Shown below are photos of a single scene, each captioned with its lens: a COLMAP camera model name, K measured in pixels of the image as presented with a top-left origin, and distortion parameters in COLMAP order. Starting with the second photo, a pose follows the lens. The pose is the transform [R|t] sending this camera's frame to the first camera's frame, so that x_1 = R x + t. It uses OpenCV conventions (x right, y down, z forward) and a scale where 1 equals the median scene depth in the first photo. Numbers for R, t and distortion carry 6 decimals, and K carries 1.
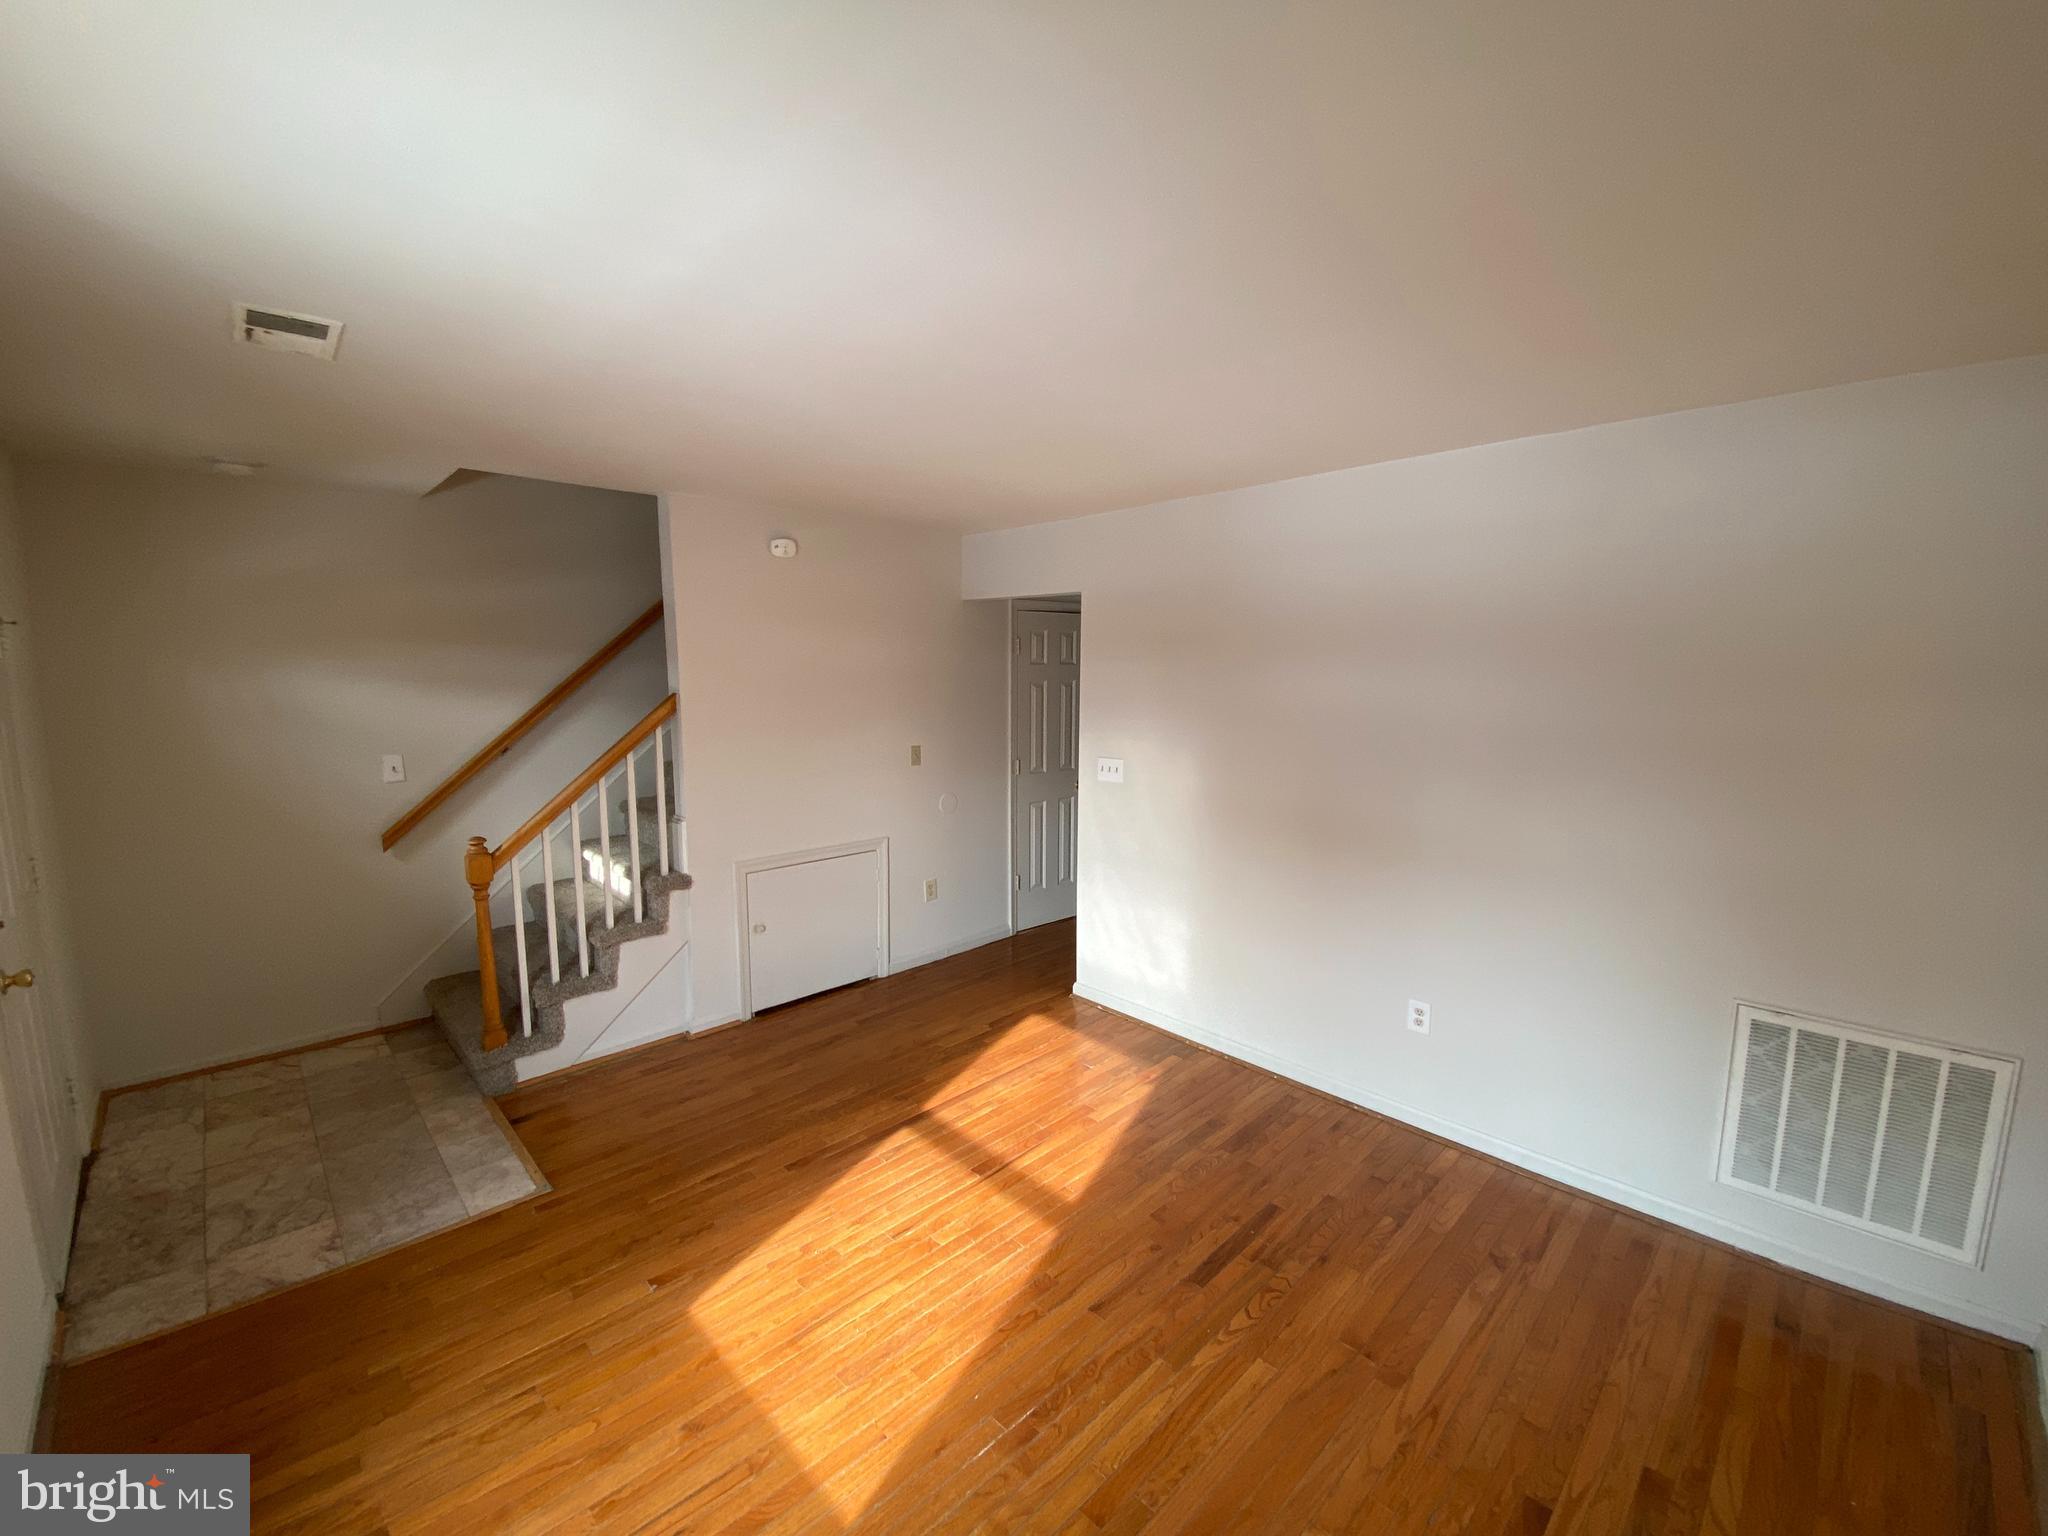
lens RADIAL K [[827.0, 0, 1027.5], [0, 827.0, 750.0], [0, 0, 1]] dist [0.029951, -0.025687]
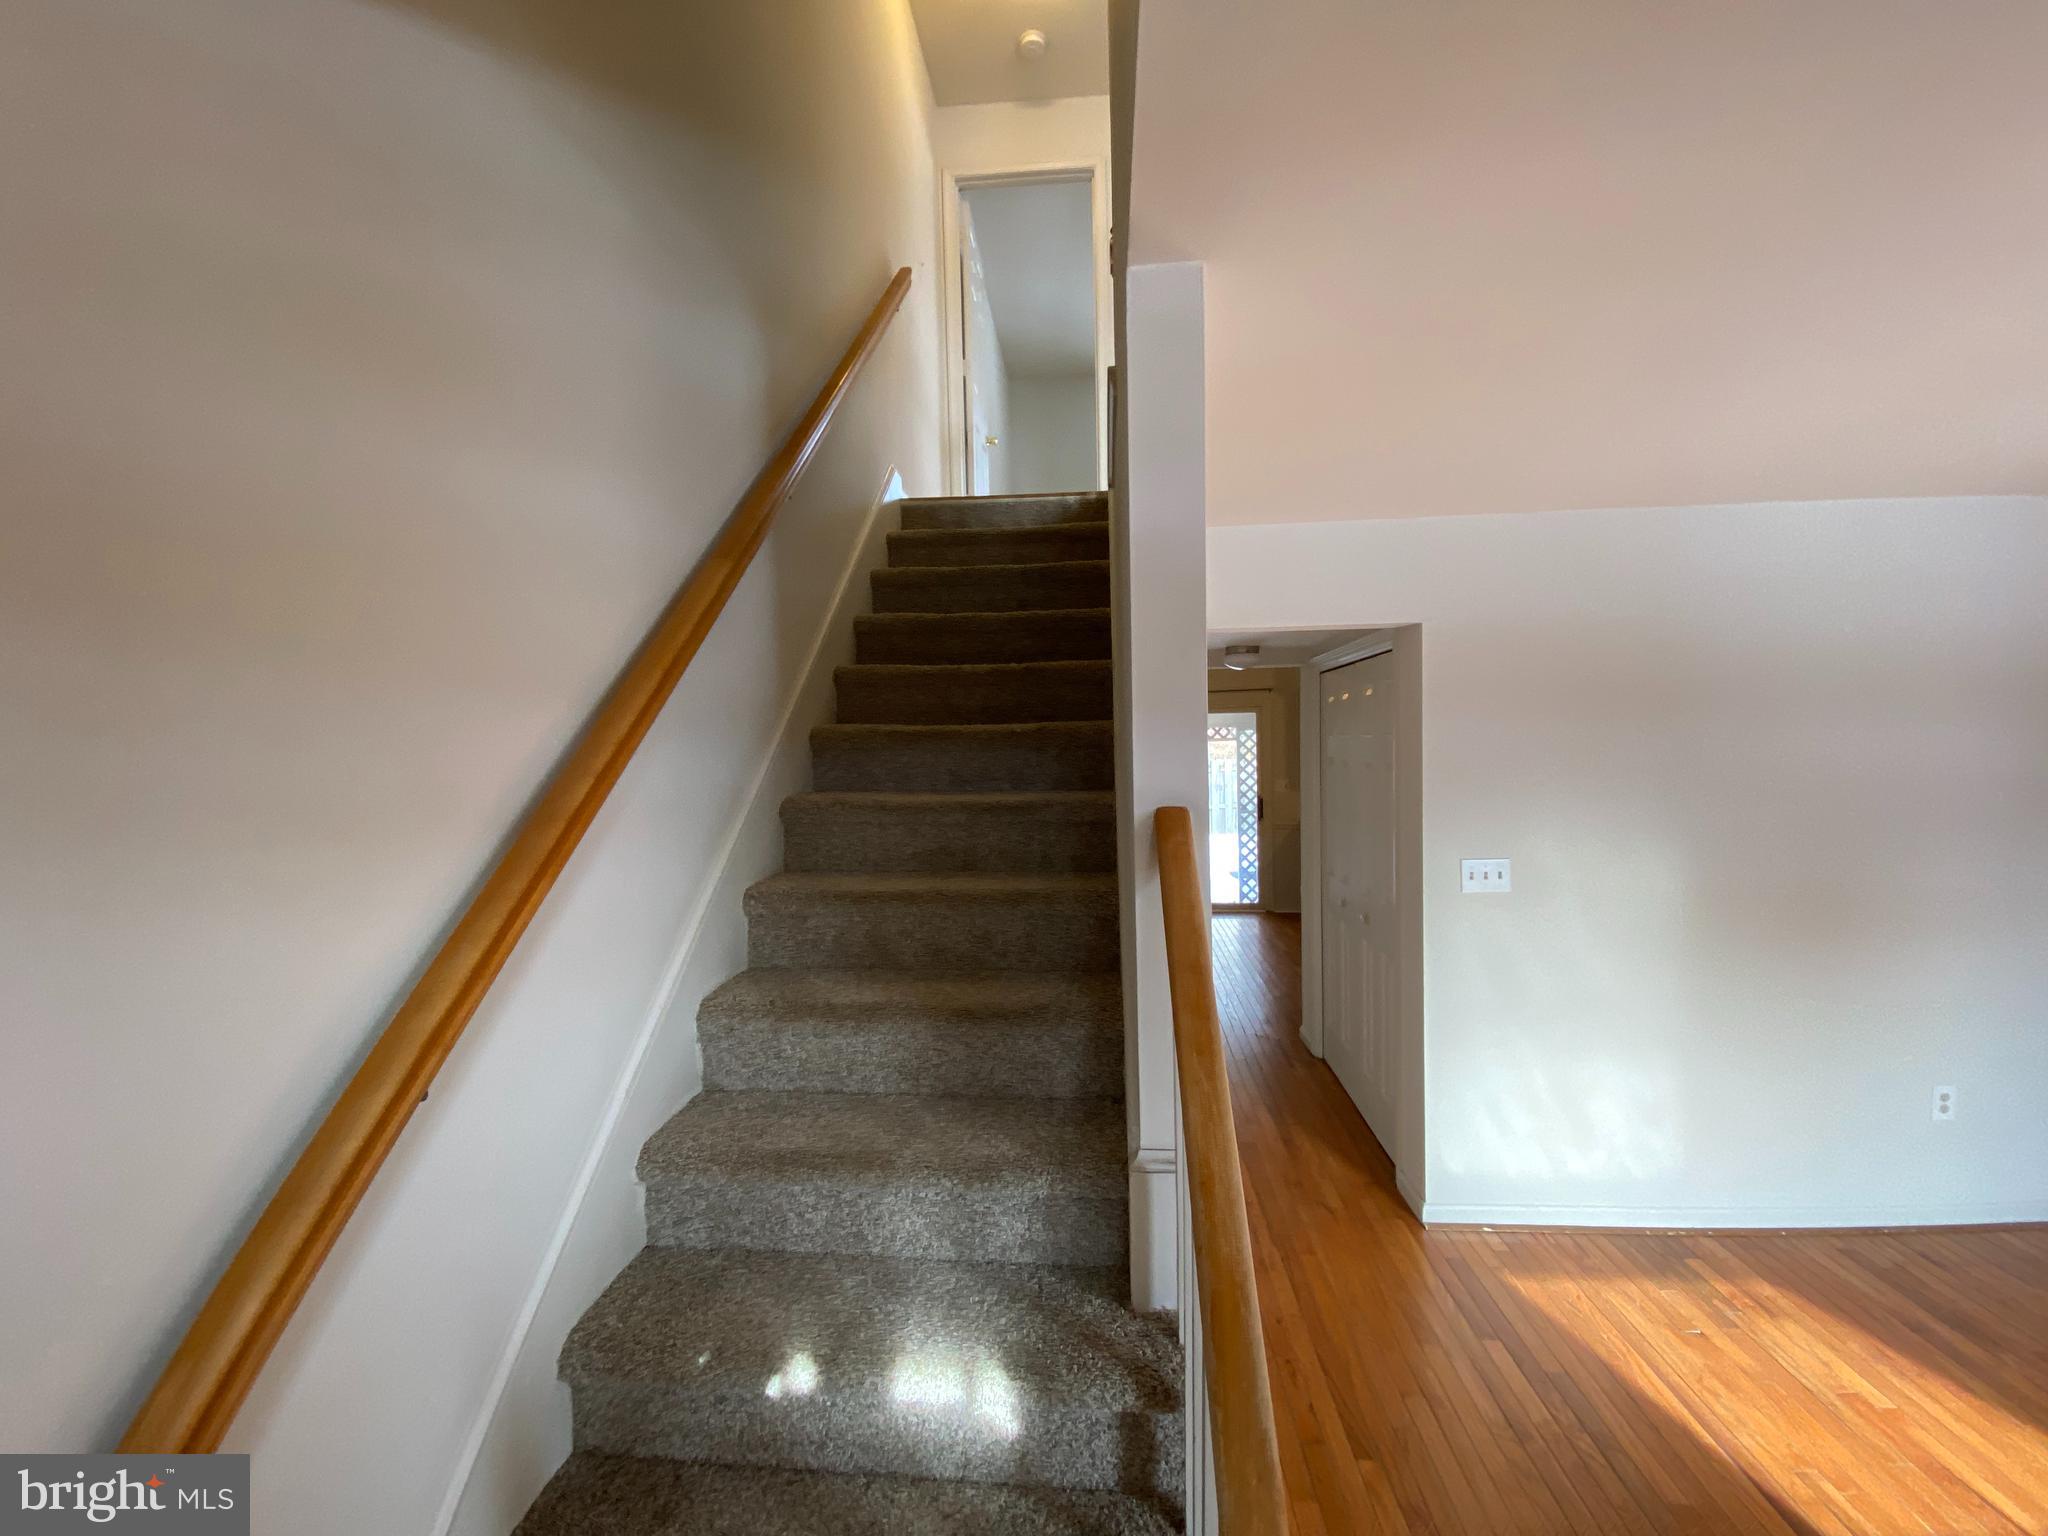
lens RADIAL K [[829.4, 0, 1025.1], [0, 829.4, 769.1], [0, 0, 1]] dist [0.011780, -0.016898]
pose [[0.764135, -0.040410, 0.643789, -1.060732], [0.091953, 0.994667, -0.046708, -0.112867], [-0.638469, 0.094889, 0.763776, 1.164244]]
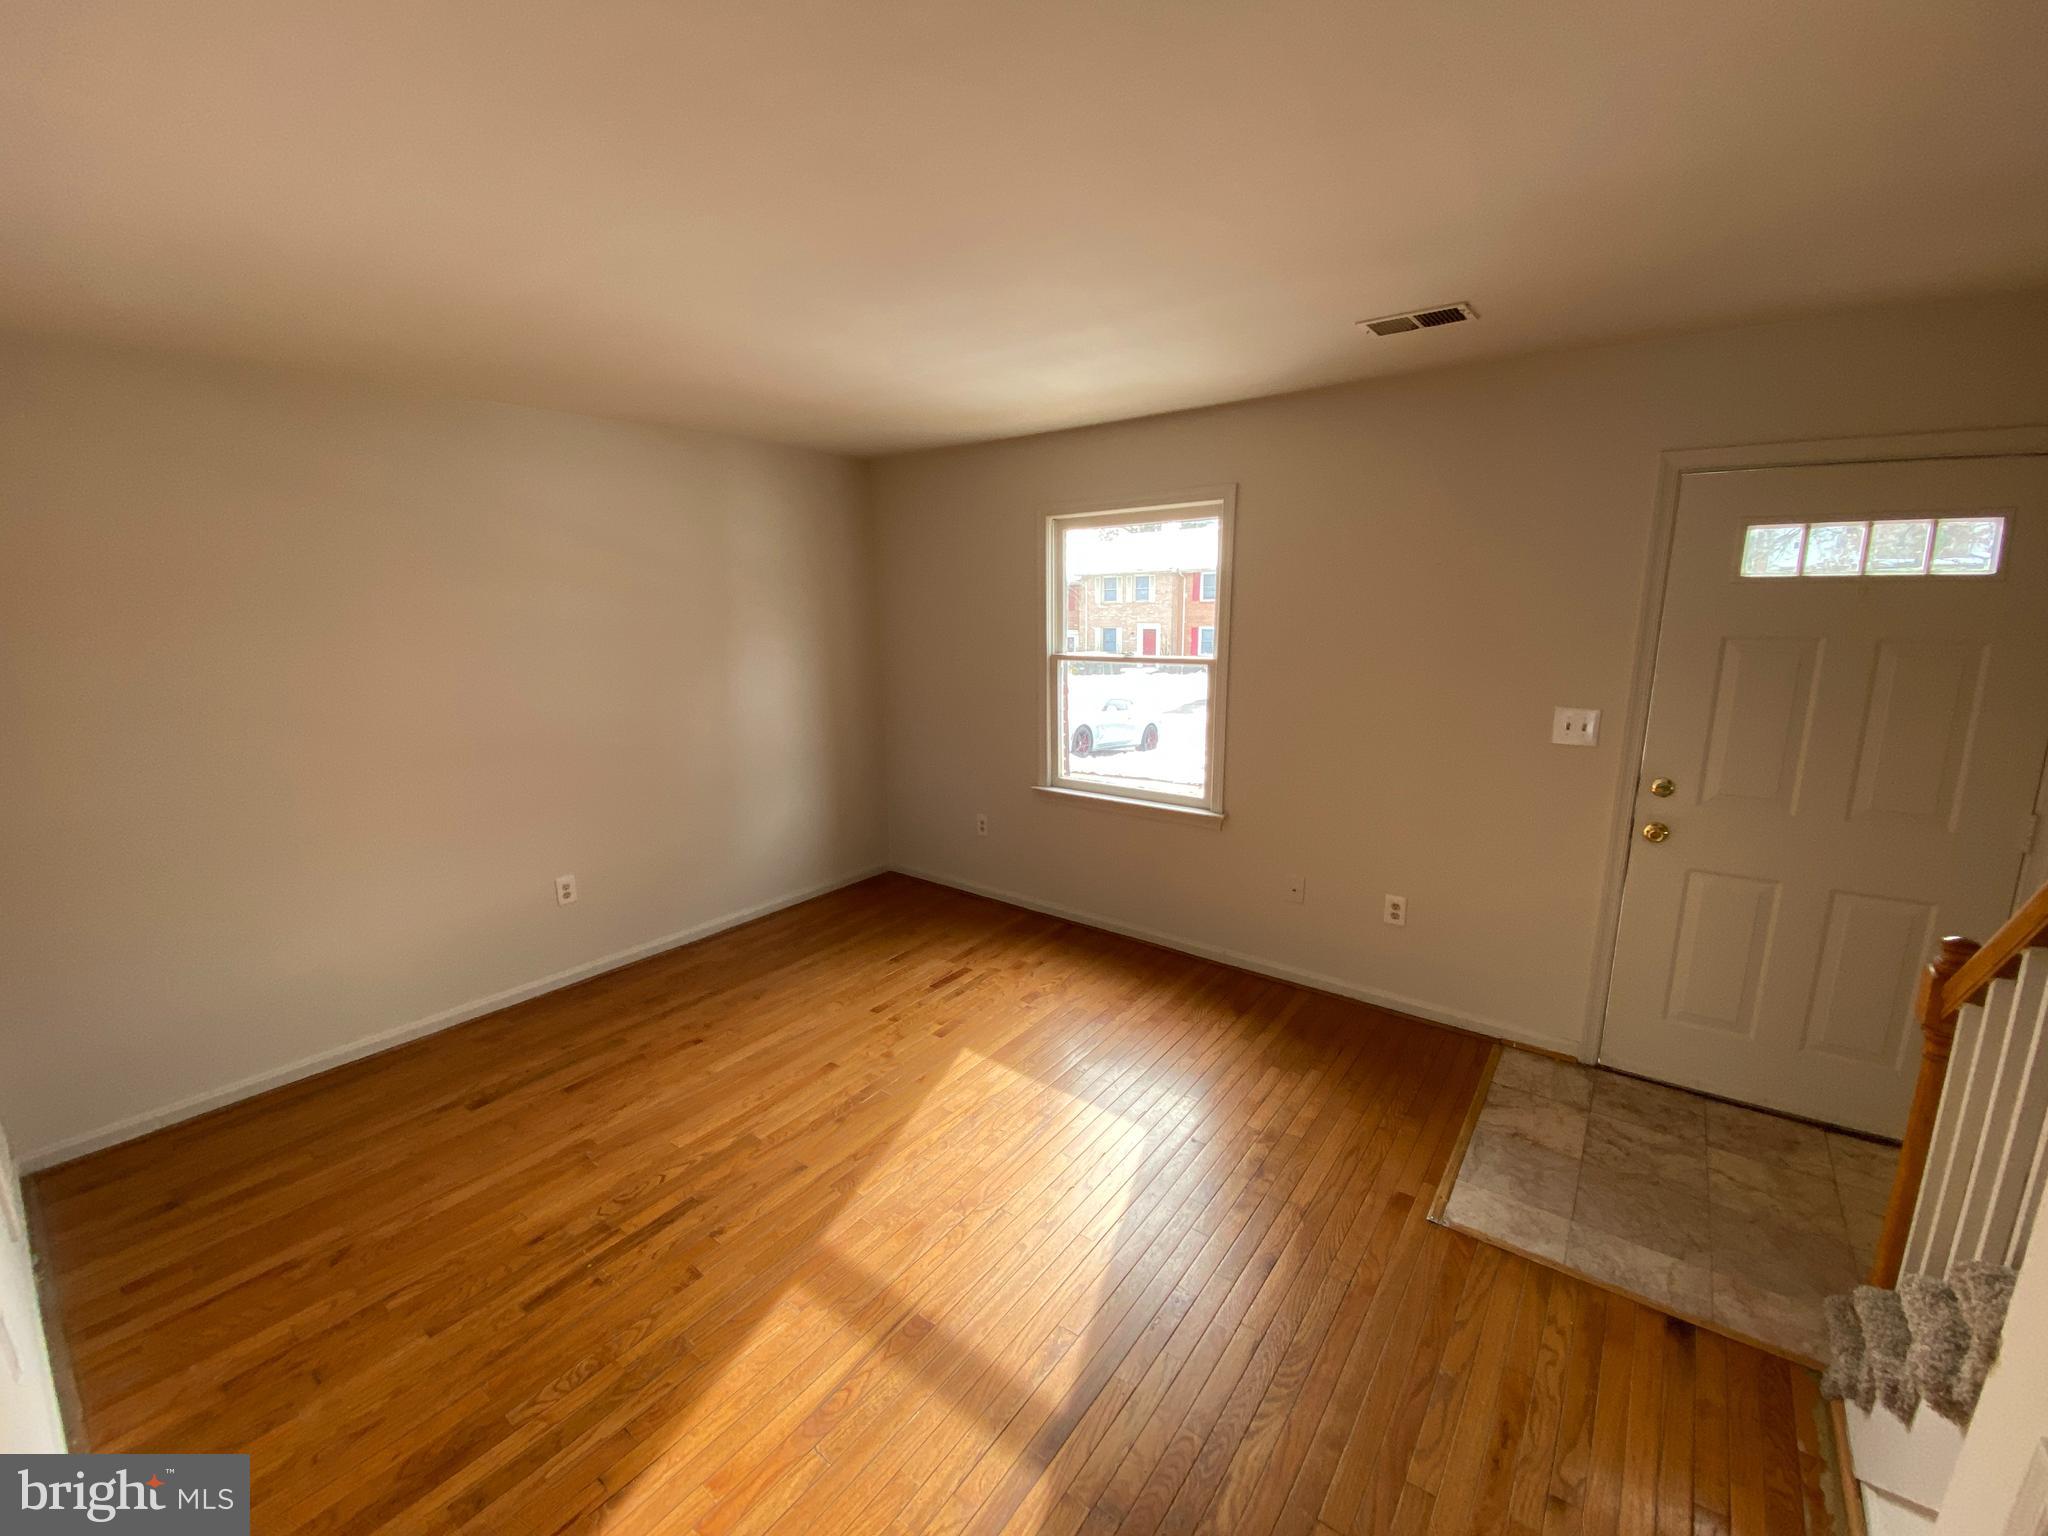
lens RADIAL K [[830.7, 0, 1026.8], [0, 830.7, 781.6], [0, 0, 1]] dist [0.000205, -0.016363]
pose [[-0.990319, 0.039691, -0.133014, -0.083789], [-0.004660, 0.948200, 0.317640, -0.168993], [0.138731, 0.315185, -0.938836, 1.754063]]
